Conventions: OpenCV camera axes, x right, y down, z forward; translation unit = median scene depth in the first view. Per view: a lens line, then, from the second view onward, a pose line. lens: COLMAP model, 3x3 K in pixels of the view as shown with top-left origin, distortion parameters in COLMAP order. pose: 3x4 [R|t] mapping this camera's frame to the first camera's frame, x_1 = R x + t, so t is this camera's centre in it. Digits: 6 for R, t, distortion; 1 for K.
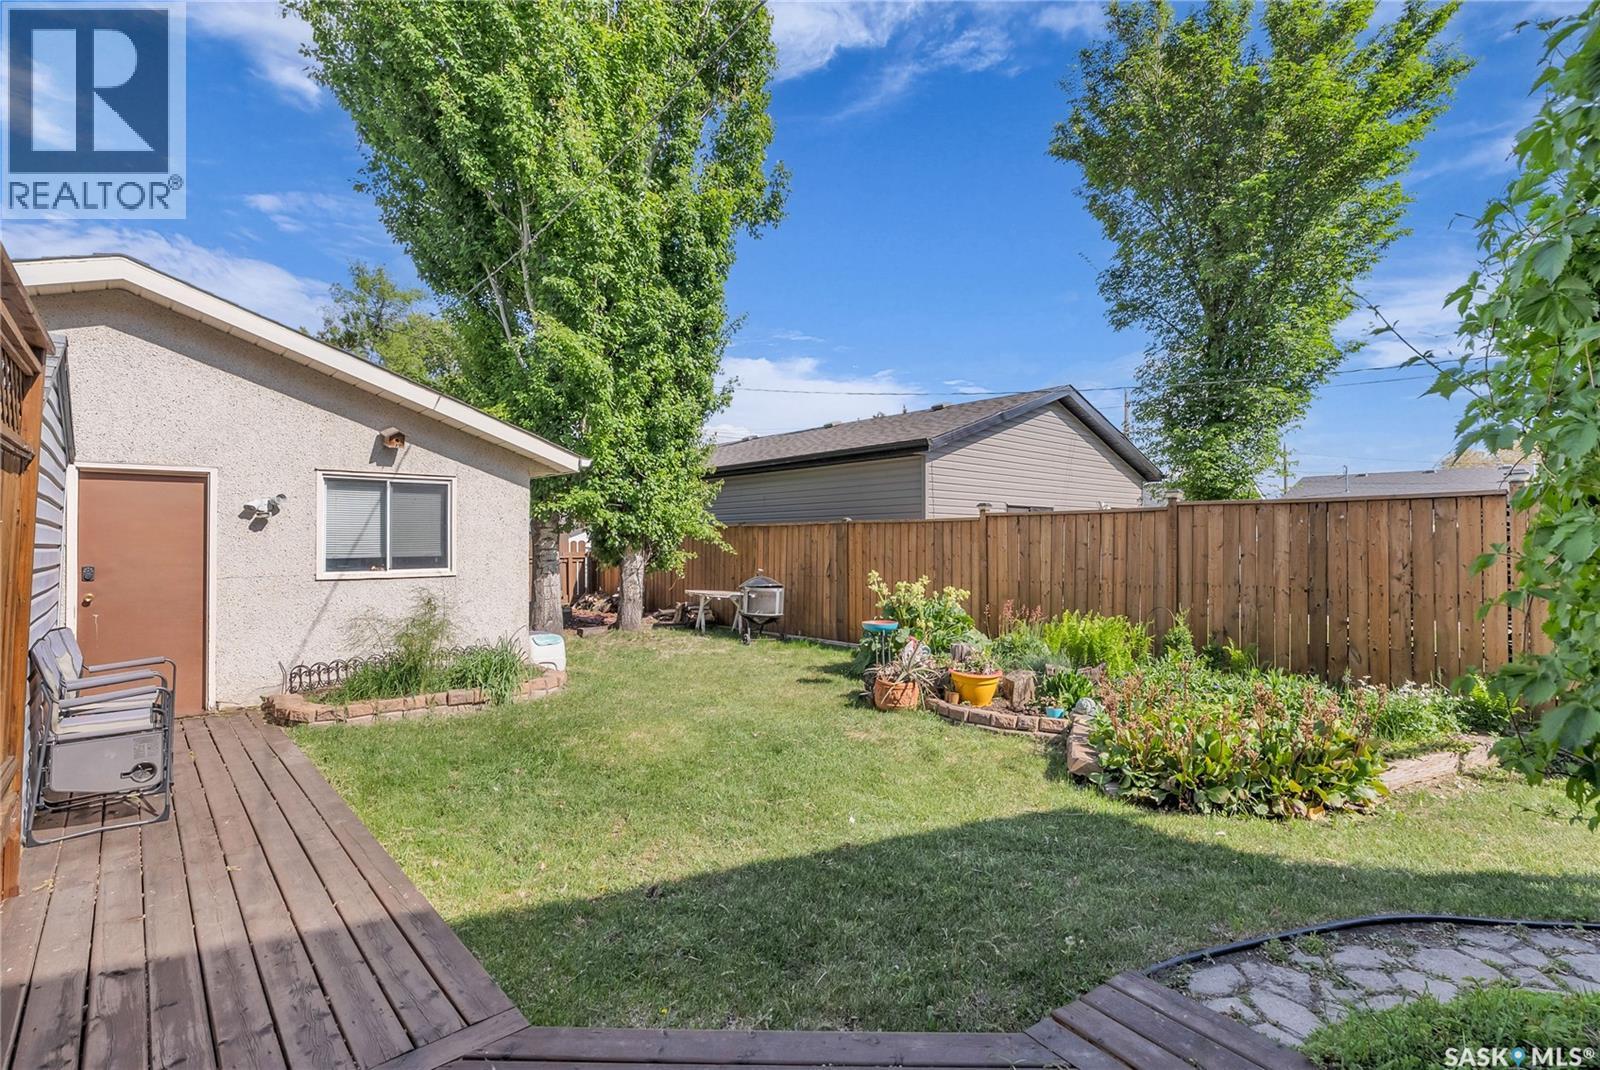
lens RADIAL K [[748.2, 0, 793.9], [0, 748.2, 541.9], [0, 0, 1]] dist [-0.000094, 0.000383]
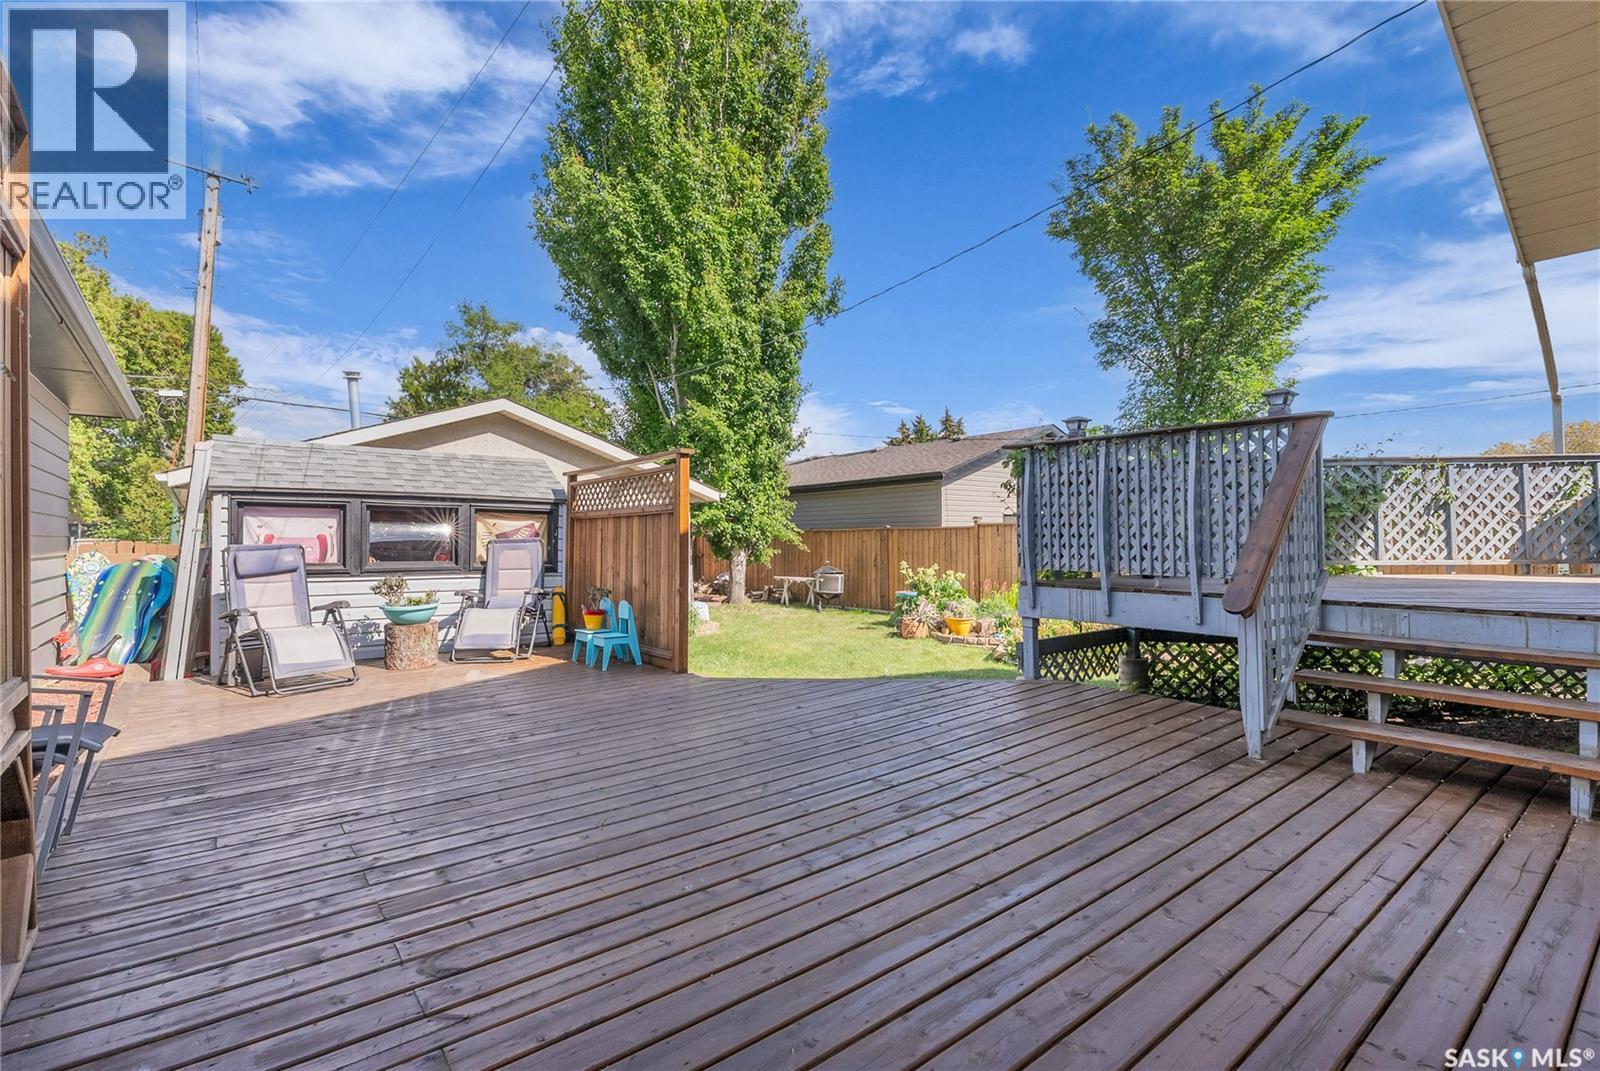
lens RADIAL K [[748.2, 0, 793.9], [0, 748.2, 542.4], [0, 0, 1]] dist [-0.000094, 0.000383]
pose [[0.998190, -0.007293, -0.059689, -0.023640], [0.007703, 0.999948, 0.006653, -0.010461], [0.059637, -0.007101, 0.998195, -0.469007]]
